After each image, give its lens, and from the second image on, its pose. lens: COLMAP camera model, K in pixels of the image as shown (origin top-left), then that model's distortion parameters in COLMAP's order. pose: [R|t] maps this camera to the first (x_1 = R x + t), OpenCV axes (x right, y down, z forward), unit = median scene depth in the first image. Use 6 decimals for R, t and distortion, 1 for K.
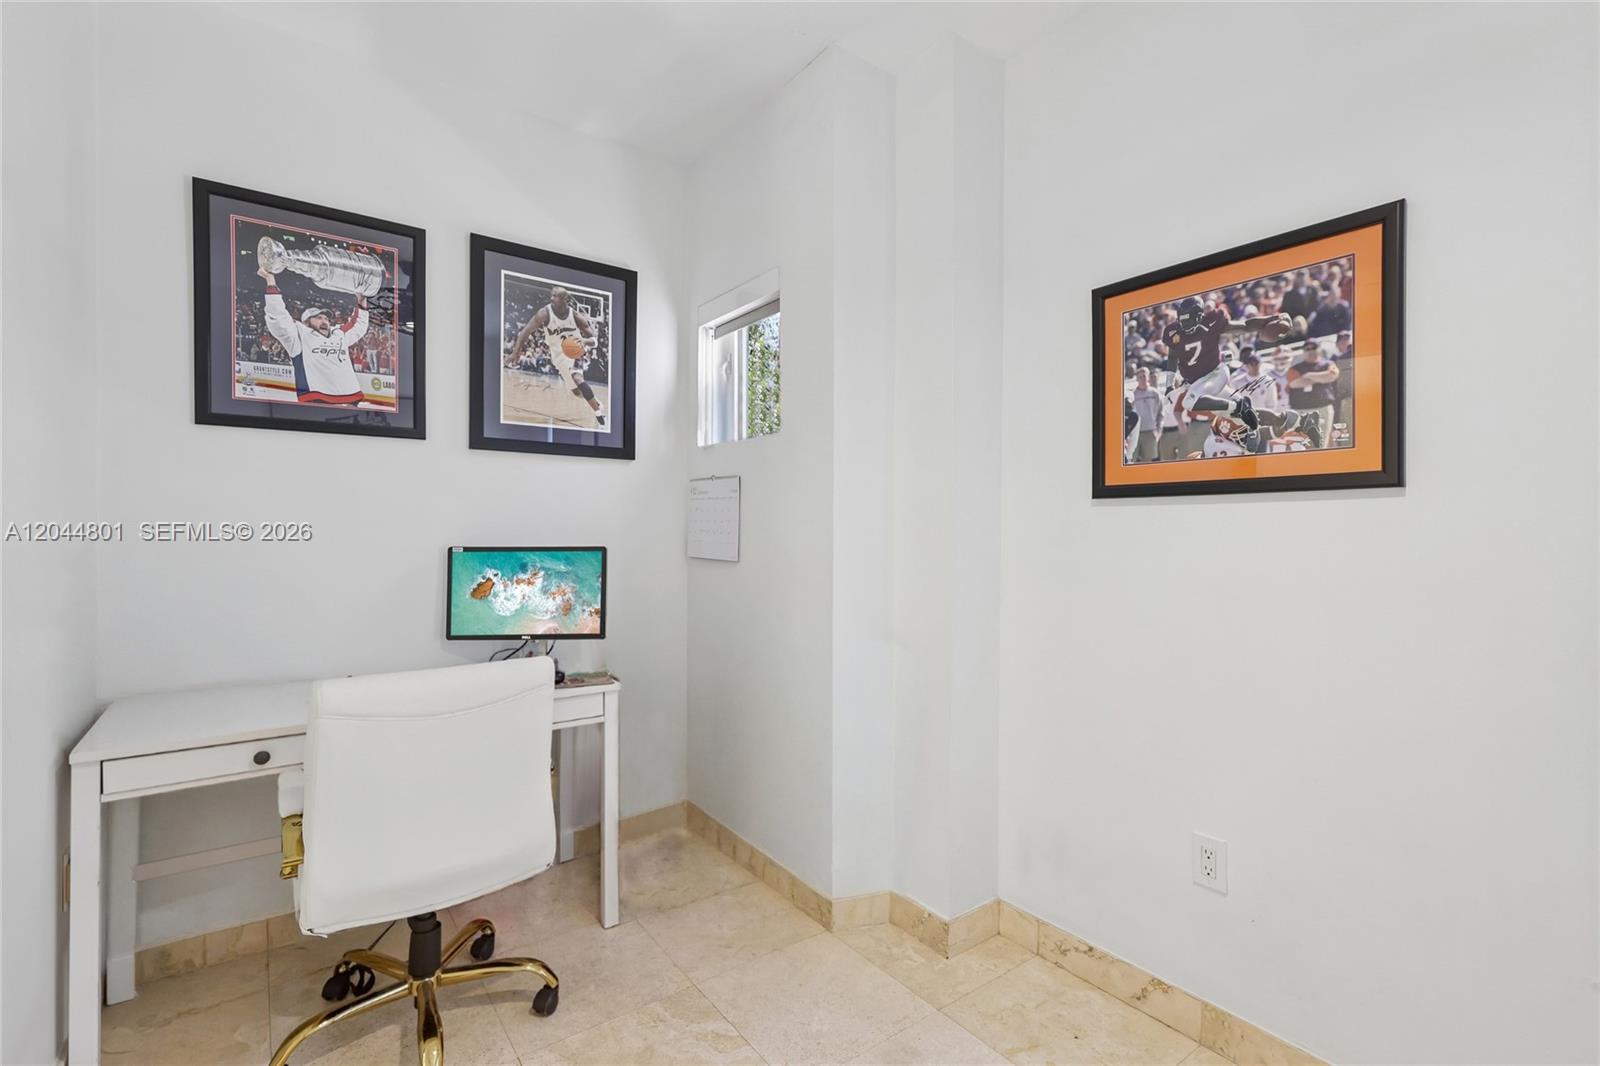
lens RADIAL K [[726.7, 0, 800.0], [0, 726.7, 533.0], [0, 0, 1]] dist [-0.001447, 0.000292]
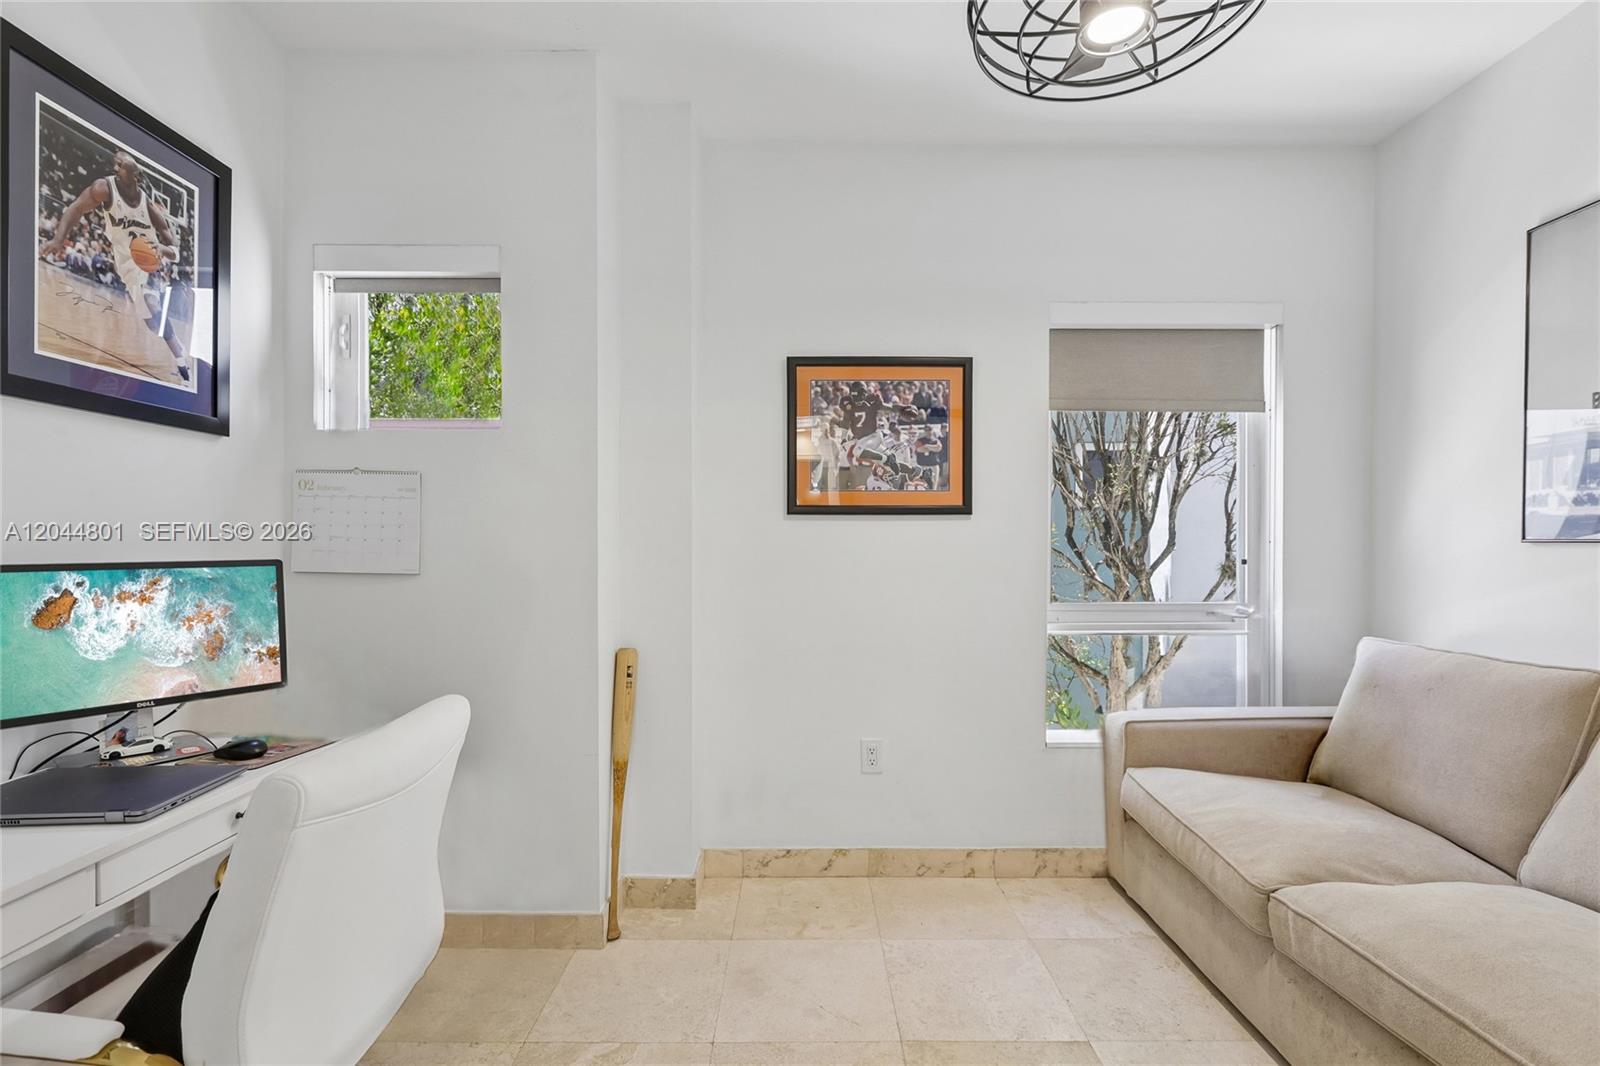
lens RADIAL K [[737.6, 0, 797.1], [0, 737.6, 548.7], [0, 0, 1]] dist [-0.003794, 0.000231]
pose [[0.586597, -0.009305, 0.809825, -0.701039], [0.001359, 0.999944, 0.010505, 0.001569], [-0.809878, -0.005062, 0.586577, 0.199739]]
